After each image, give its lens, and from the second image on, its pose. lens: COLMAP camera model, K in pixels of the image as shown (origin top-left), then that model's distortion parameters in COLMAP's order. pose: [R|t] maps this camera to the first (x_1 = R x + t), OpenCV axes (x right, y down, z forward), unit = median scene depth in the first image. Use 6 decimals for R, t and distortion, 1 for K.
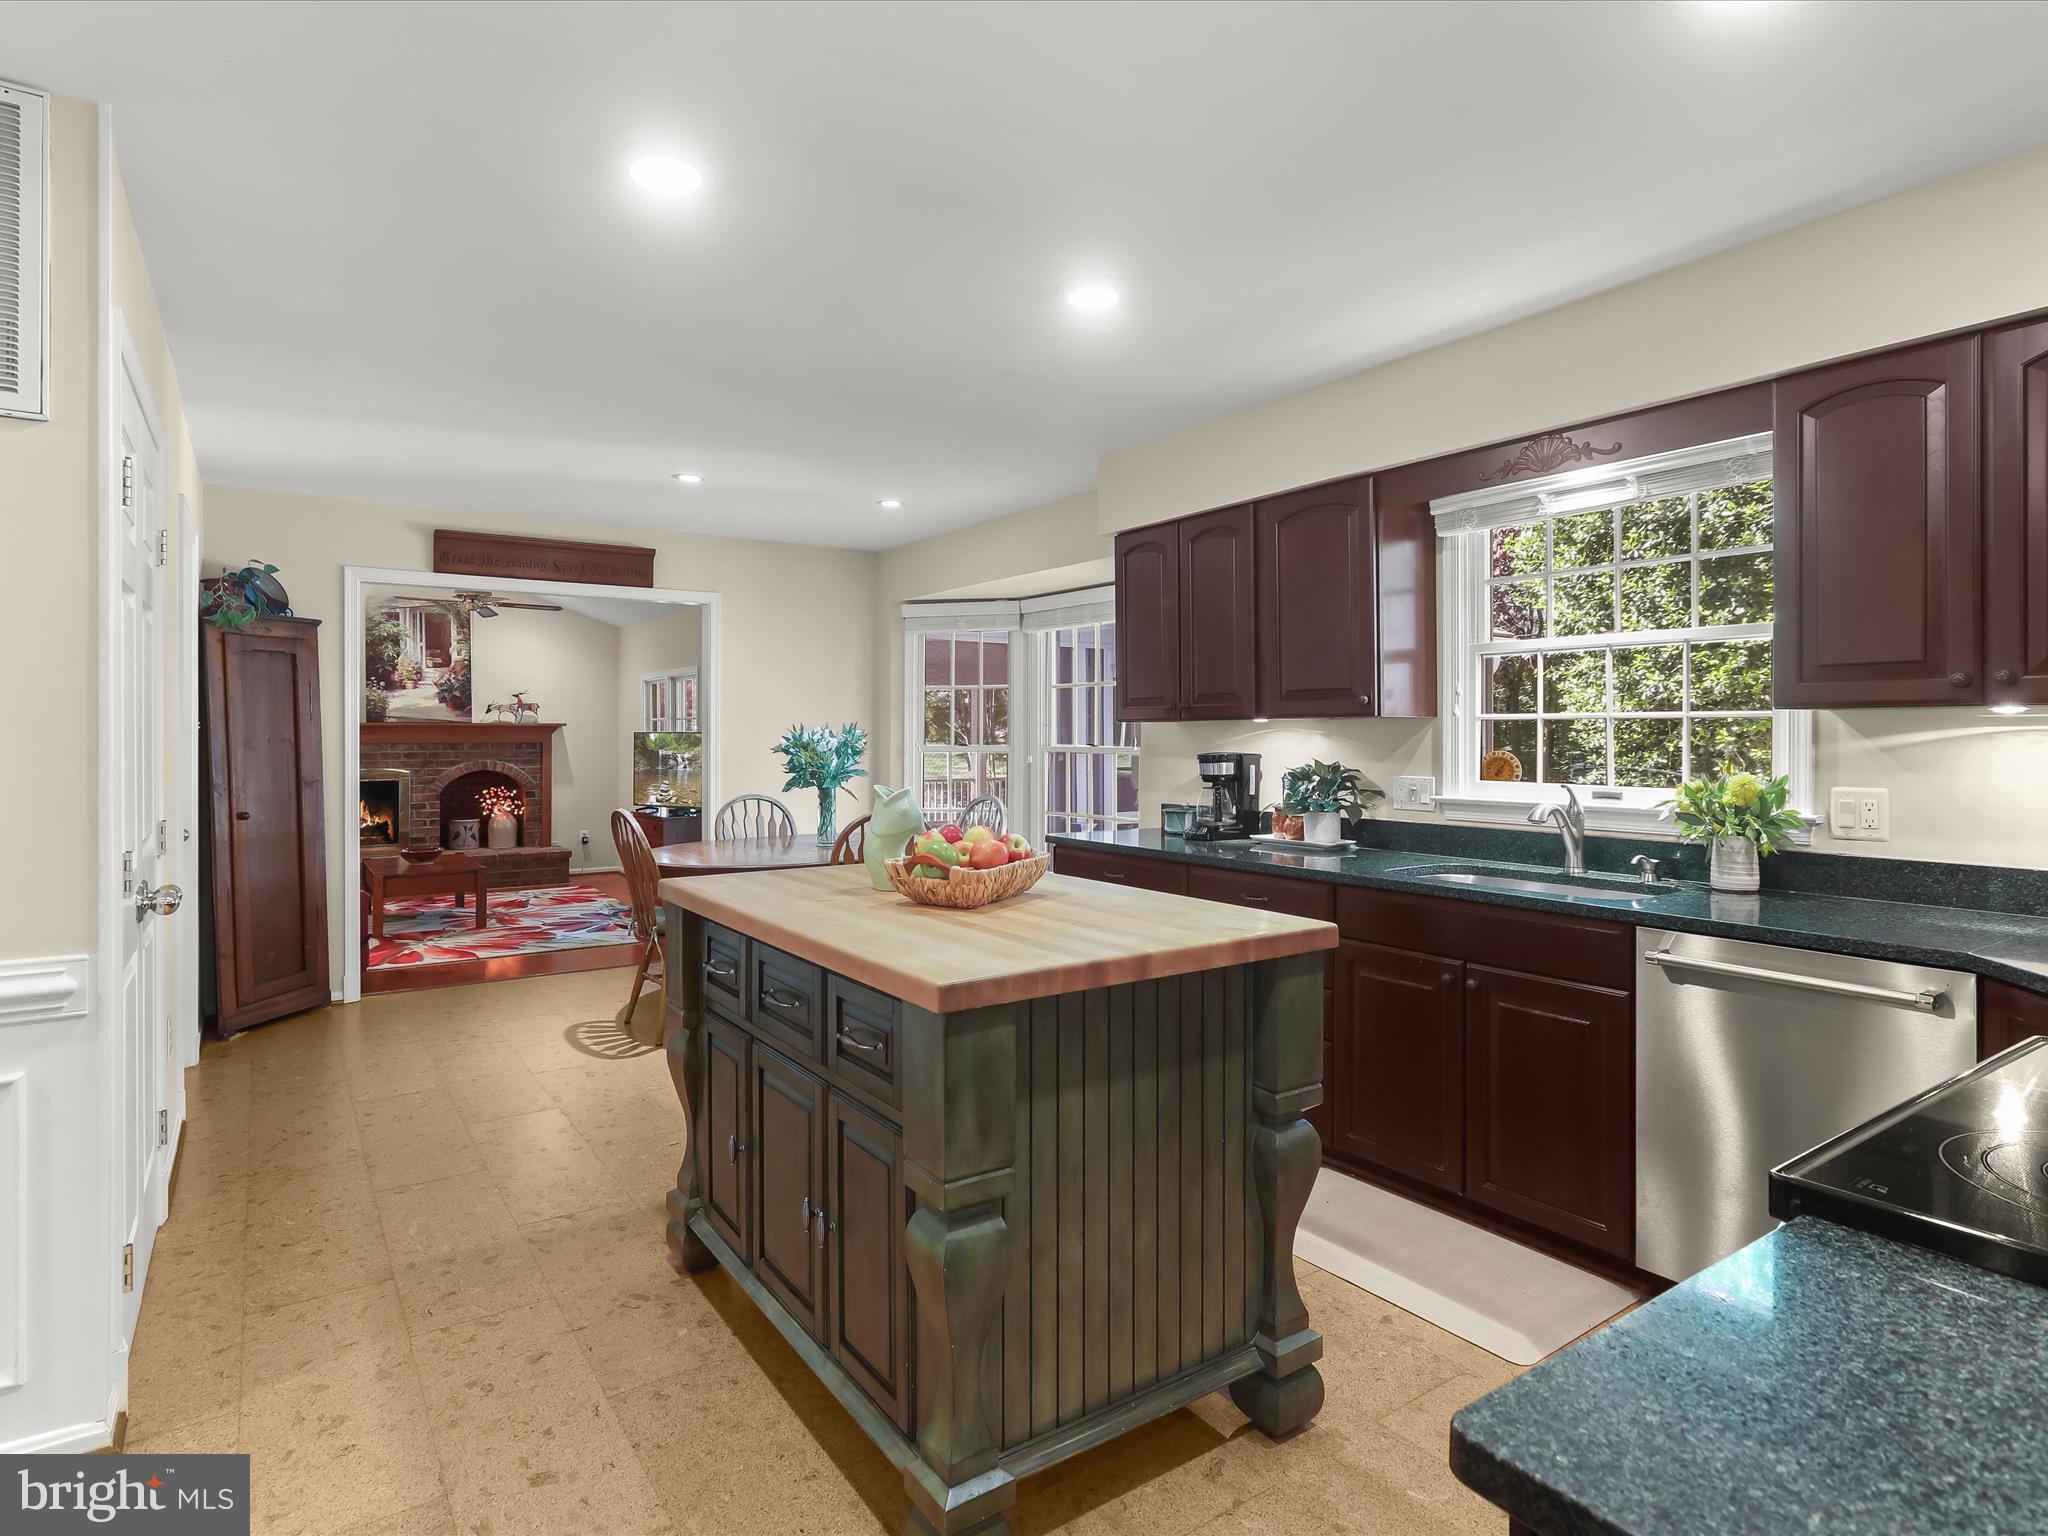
lens RADIAL K [[1088.5, 0, 1033.0], [0, 1088.5, 733.5], [0, 0, 1]] dist [-0.008193, 0.007401]
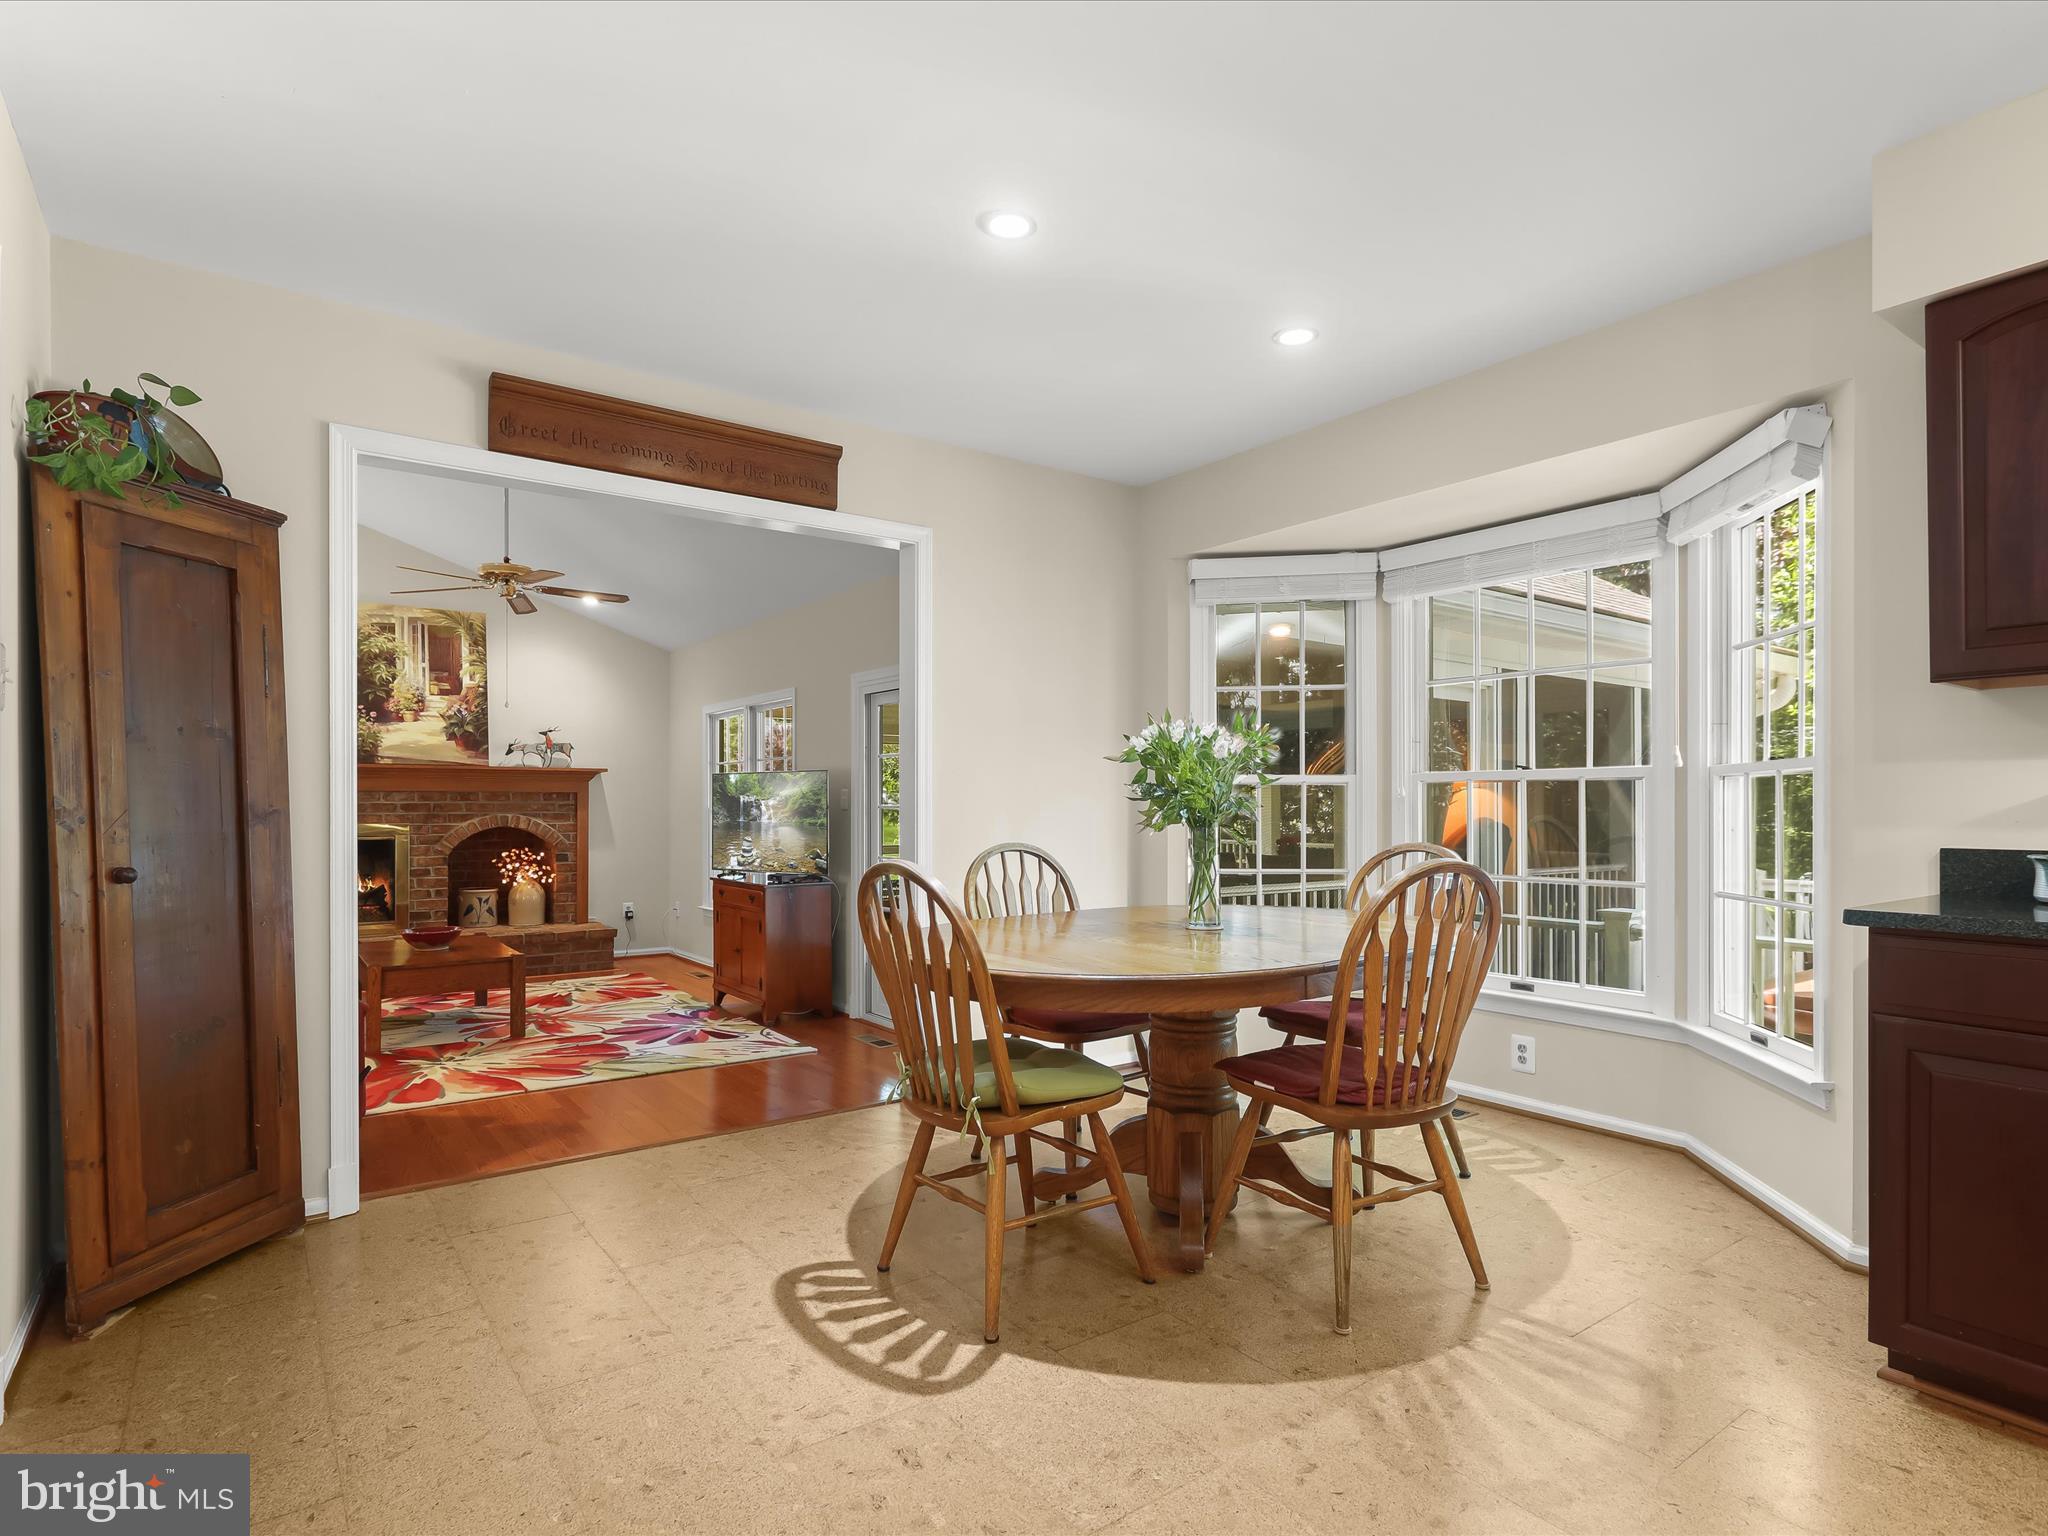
lens RADIAL K [[1088.5, 0, 1056.4], [0, 1088.5, 809.0], [0, 0, 1]] dist [-0.008193, 0.007401]
pose [[0.999532, 0.000340, 0.030603, -0.167347], [-0.000454, 0.999993, 0.003726, 0.023131], [-0.030602, -0.003738, 0.999525, 0.259658]]
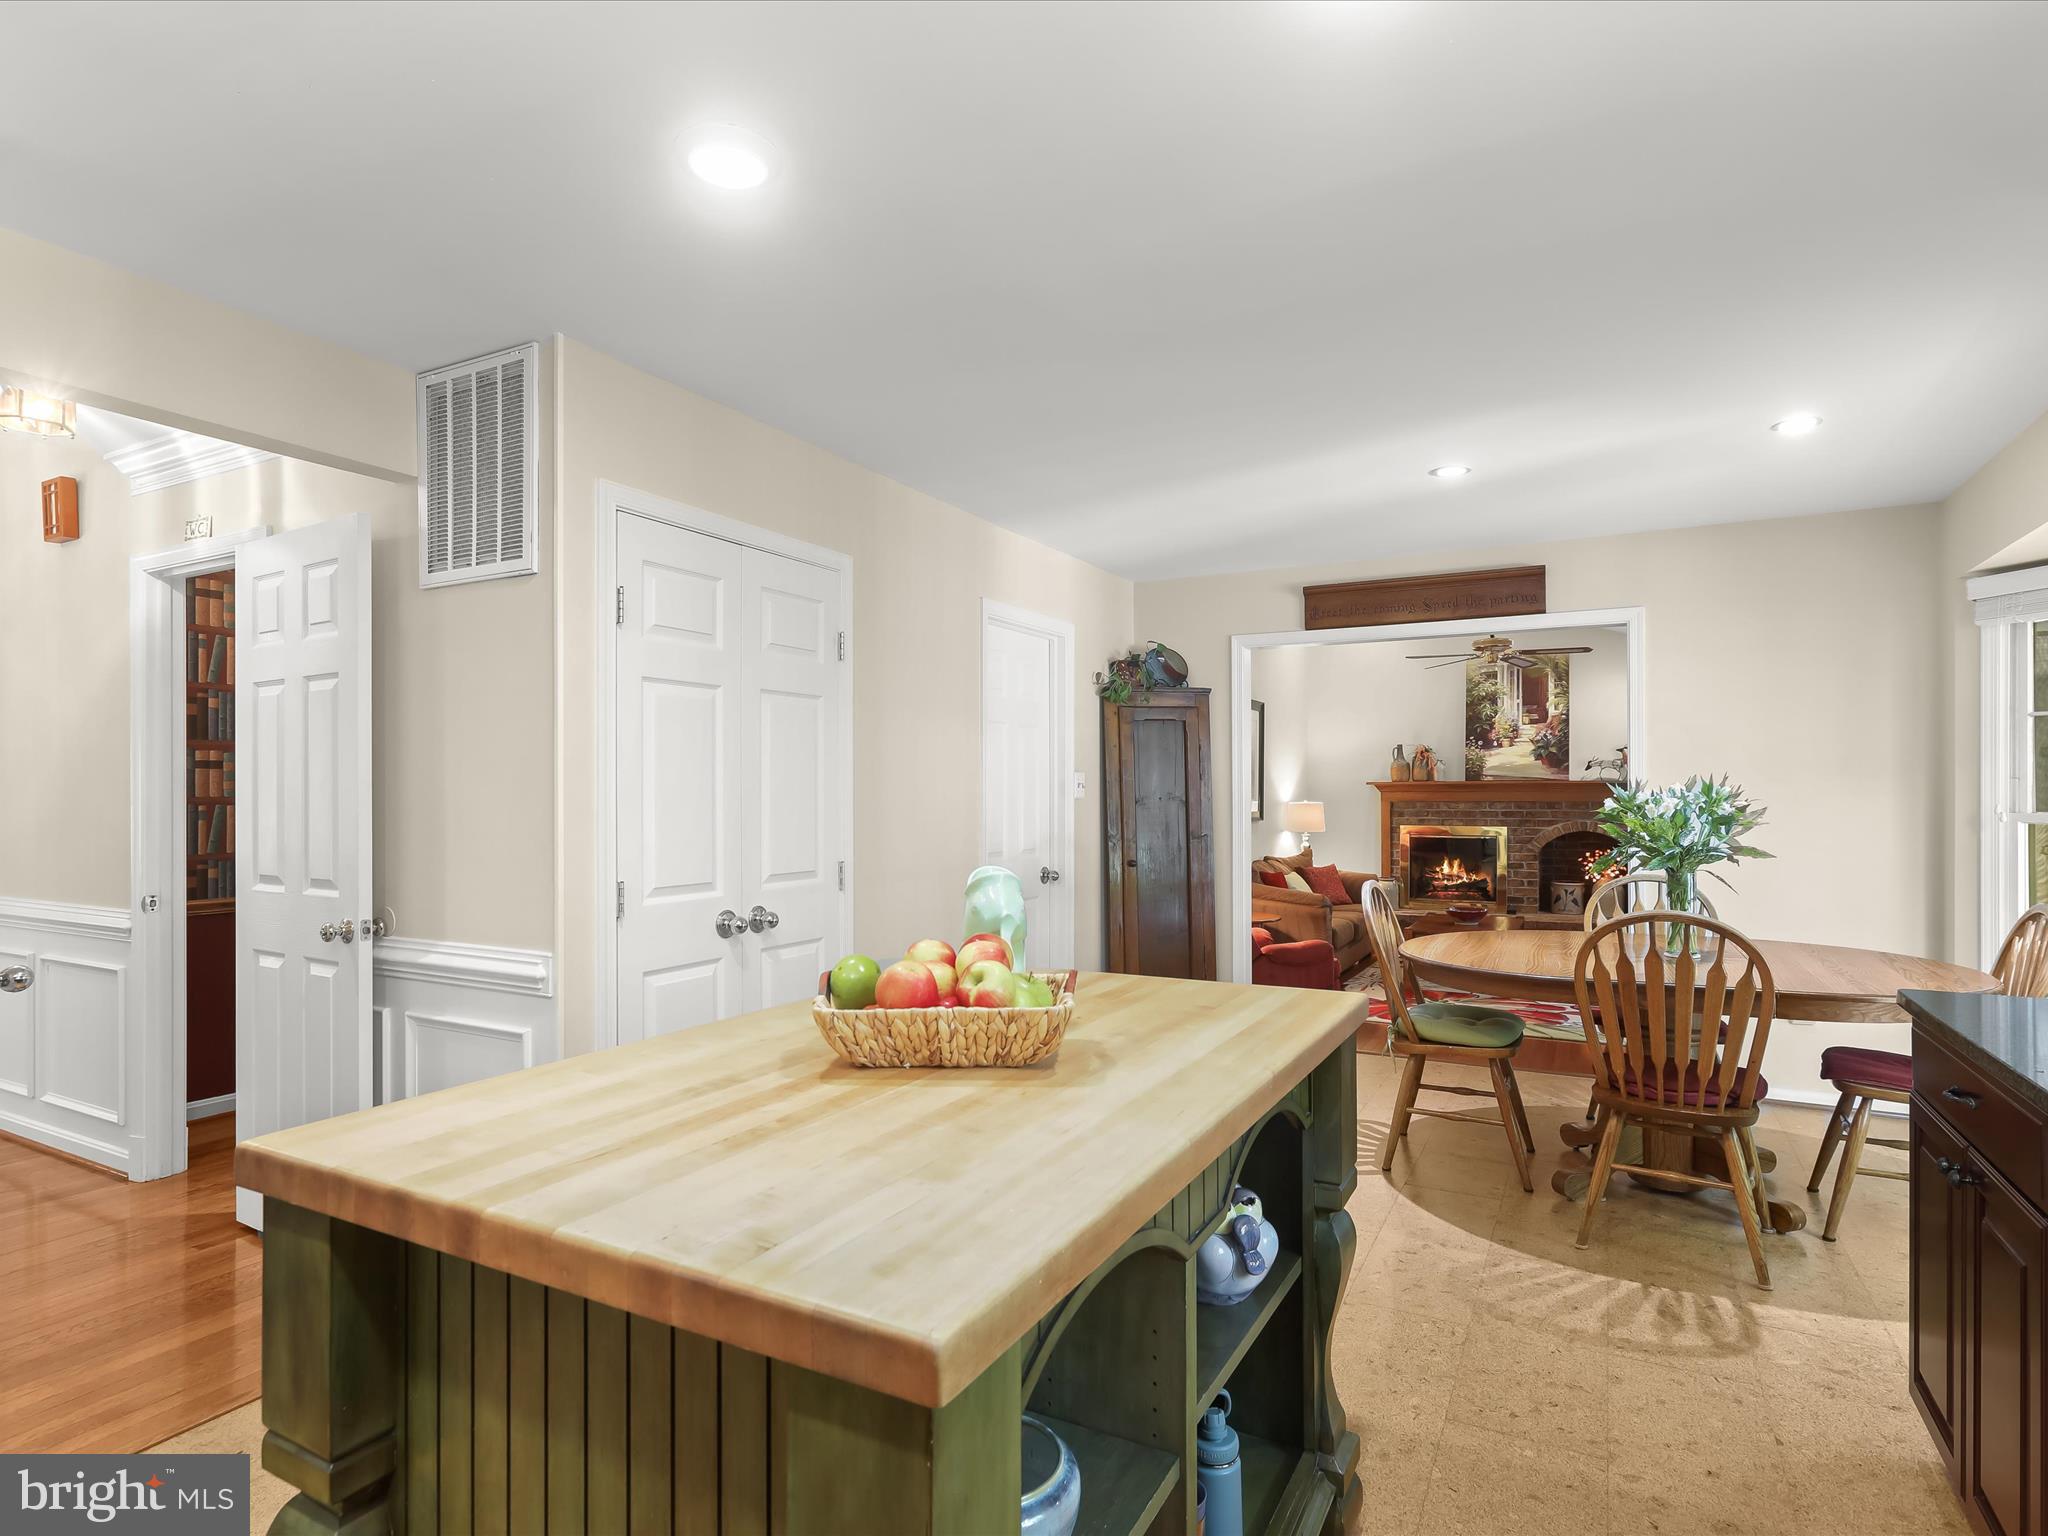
lens RADIAL K [[1088.5, 0, 1022.5], [0, 1088.5, 789.5], [0, 0, 1]] dist [-0.008193, 0.007401]
pose [[0.456420, -0.002573, -0.889761, 0.134246], [0.000881, 0.999997, -0.002440, -0.000074], [0.889764, 0.000330, 0.456420, 0.192579]]
